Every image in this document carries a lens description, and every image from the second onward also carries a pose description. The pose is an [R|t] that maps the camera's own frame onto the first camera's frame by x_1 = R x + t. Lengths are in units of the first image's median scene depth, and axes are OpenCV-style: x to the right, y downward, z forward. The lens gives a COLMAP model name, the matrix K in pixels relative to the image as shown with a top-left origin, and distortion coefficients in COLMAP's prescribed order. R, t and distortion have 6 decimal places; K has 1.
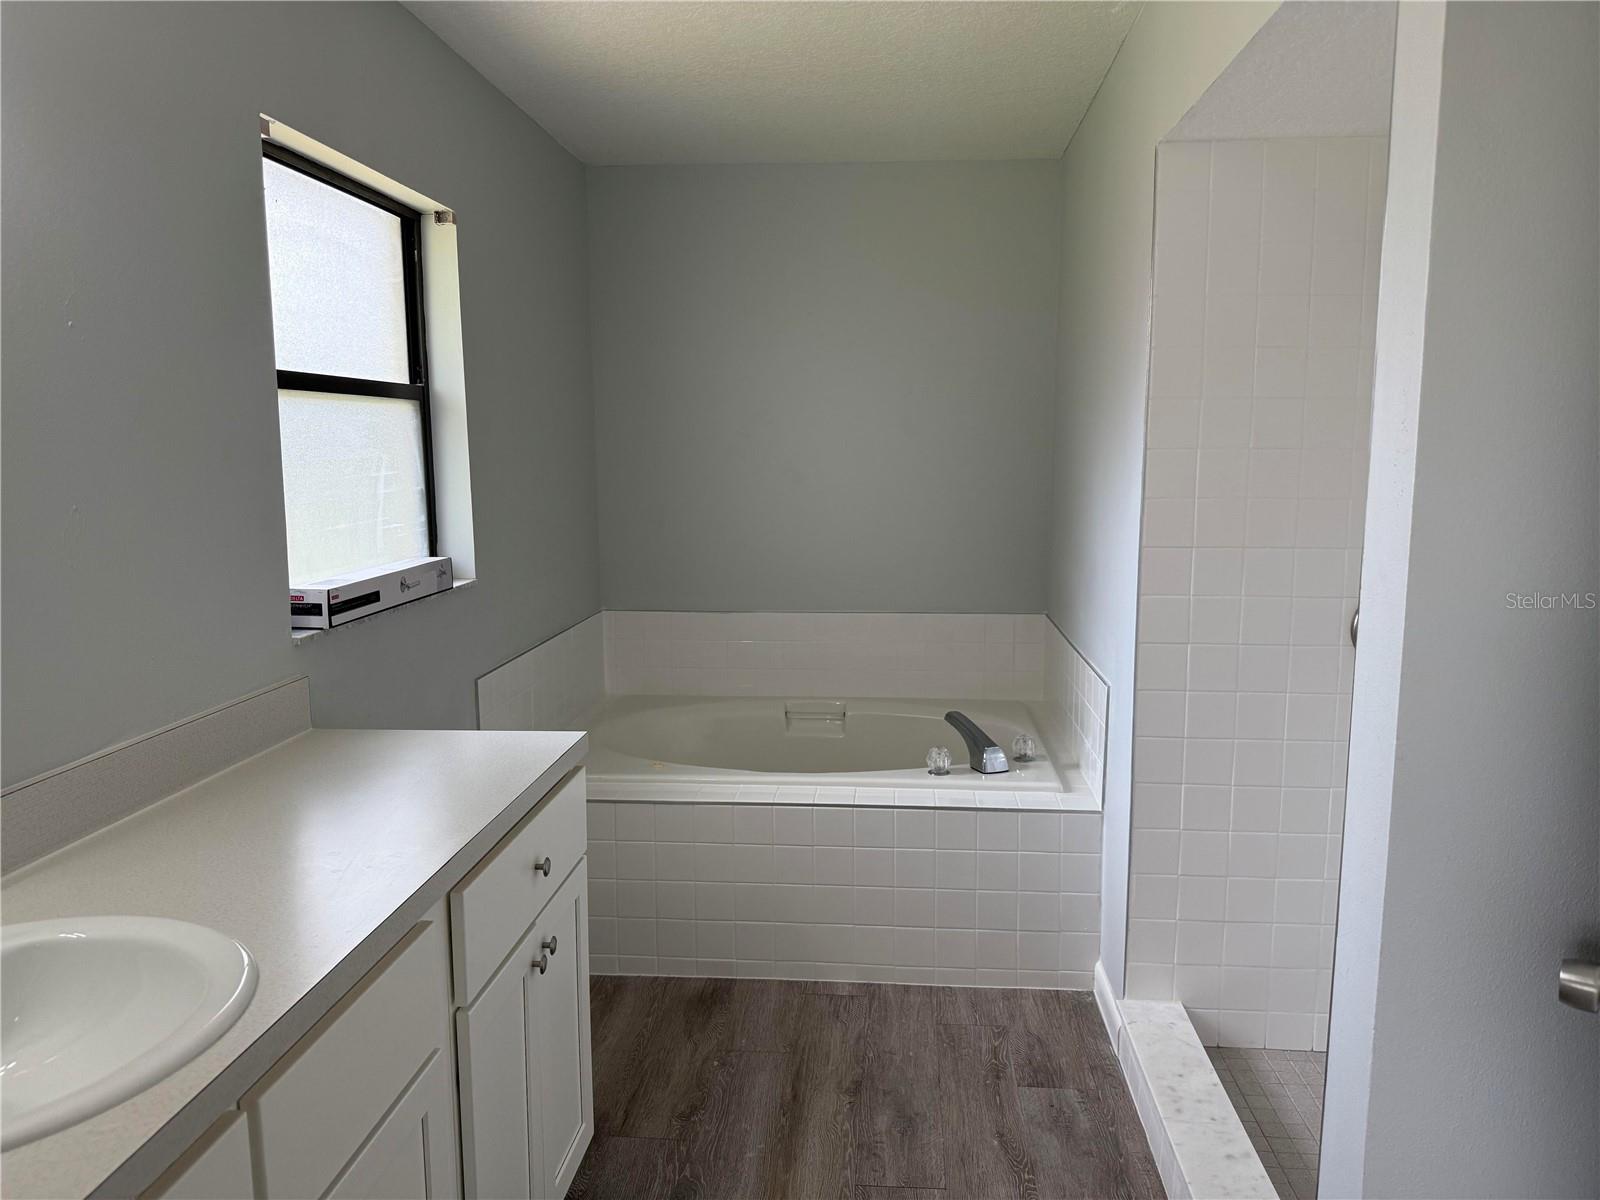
lens RADIAL K [[1136.2, 0, 789.9], [0, 1136.2, 596.9], [0, 0, 1]] dist [0.081321, -0.098593]
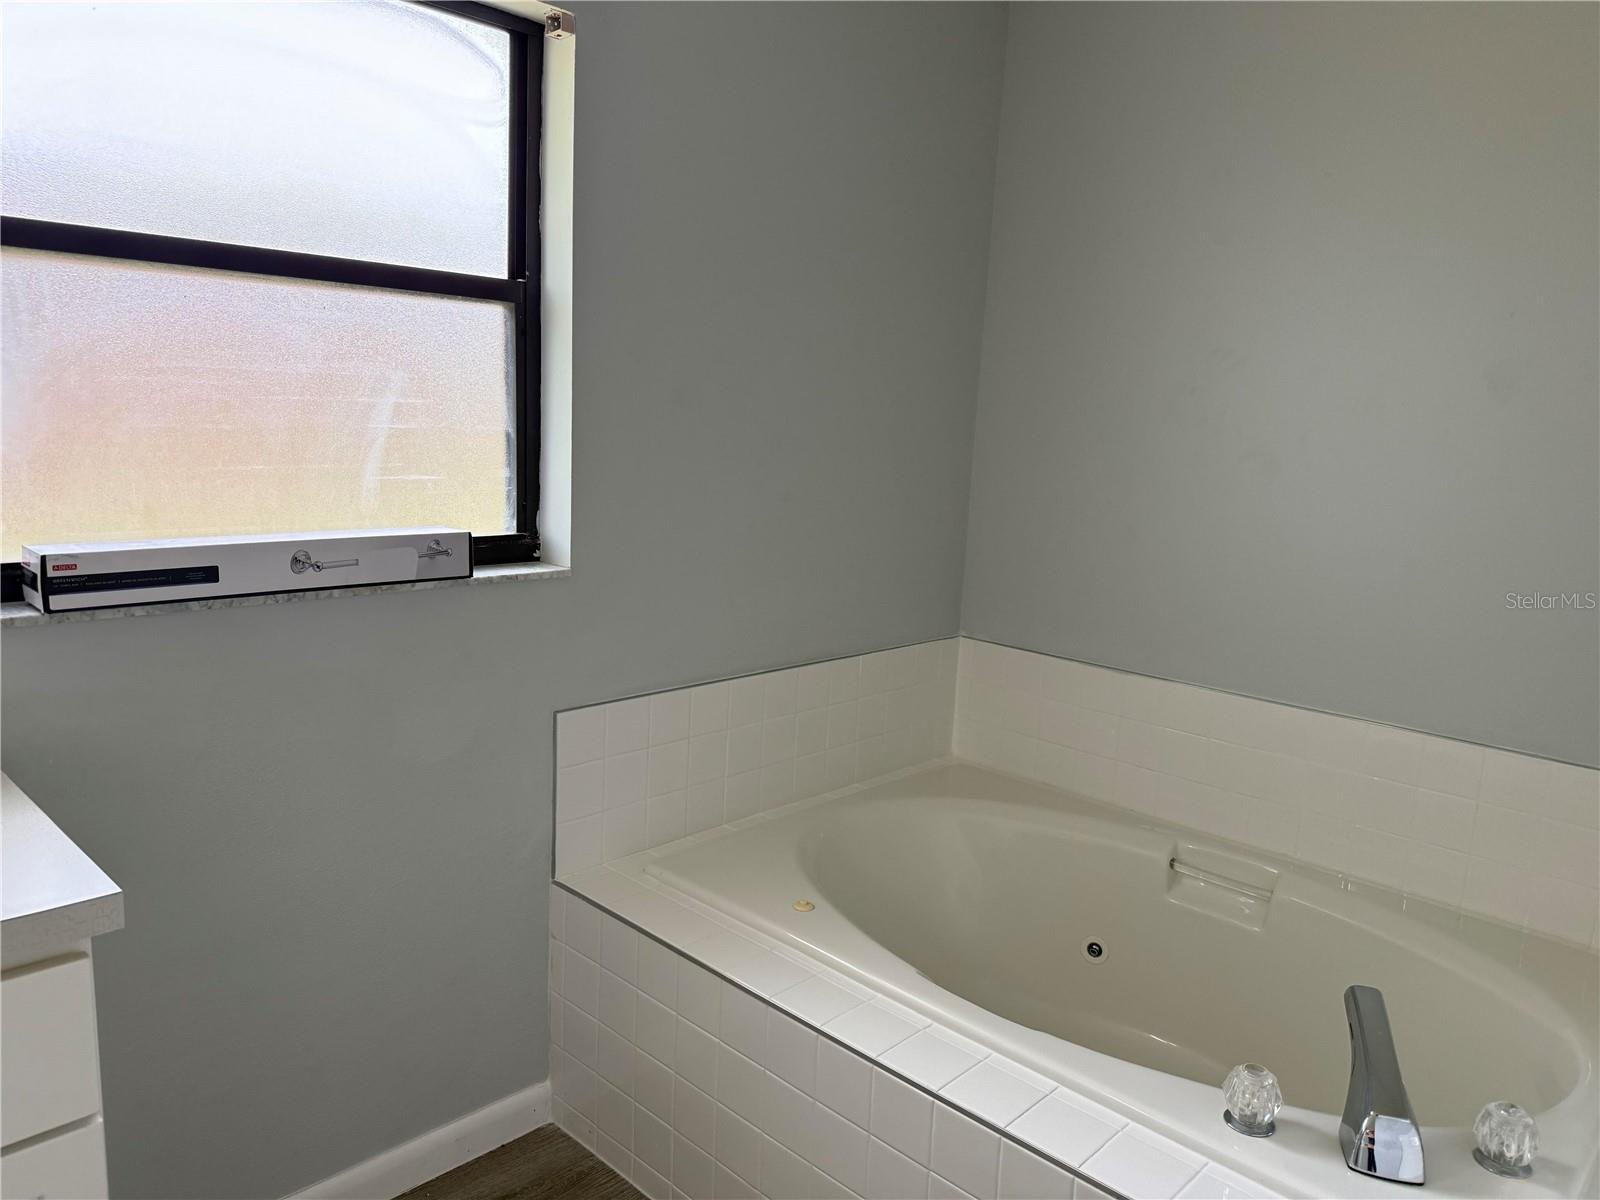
lens RADIAL K [[1136.2, 0, 789.9], [0, 1136.2, 596.9], [0, 0, 1]] dist [0.081321, -0.098593]
pose [[0.775943, 0.131367, -0.616972, 0.259530], [-0.122162, 0.990853, 0.057335, -0.055366], [0.618861, 0.030882, 0.784893, 0.568919]]
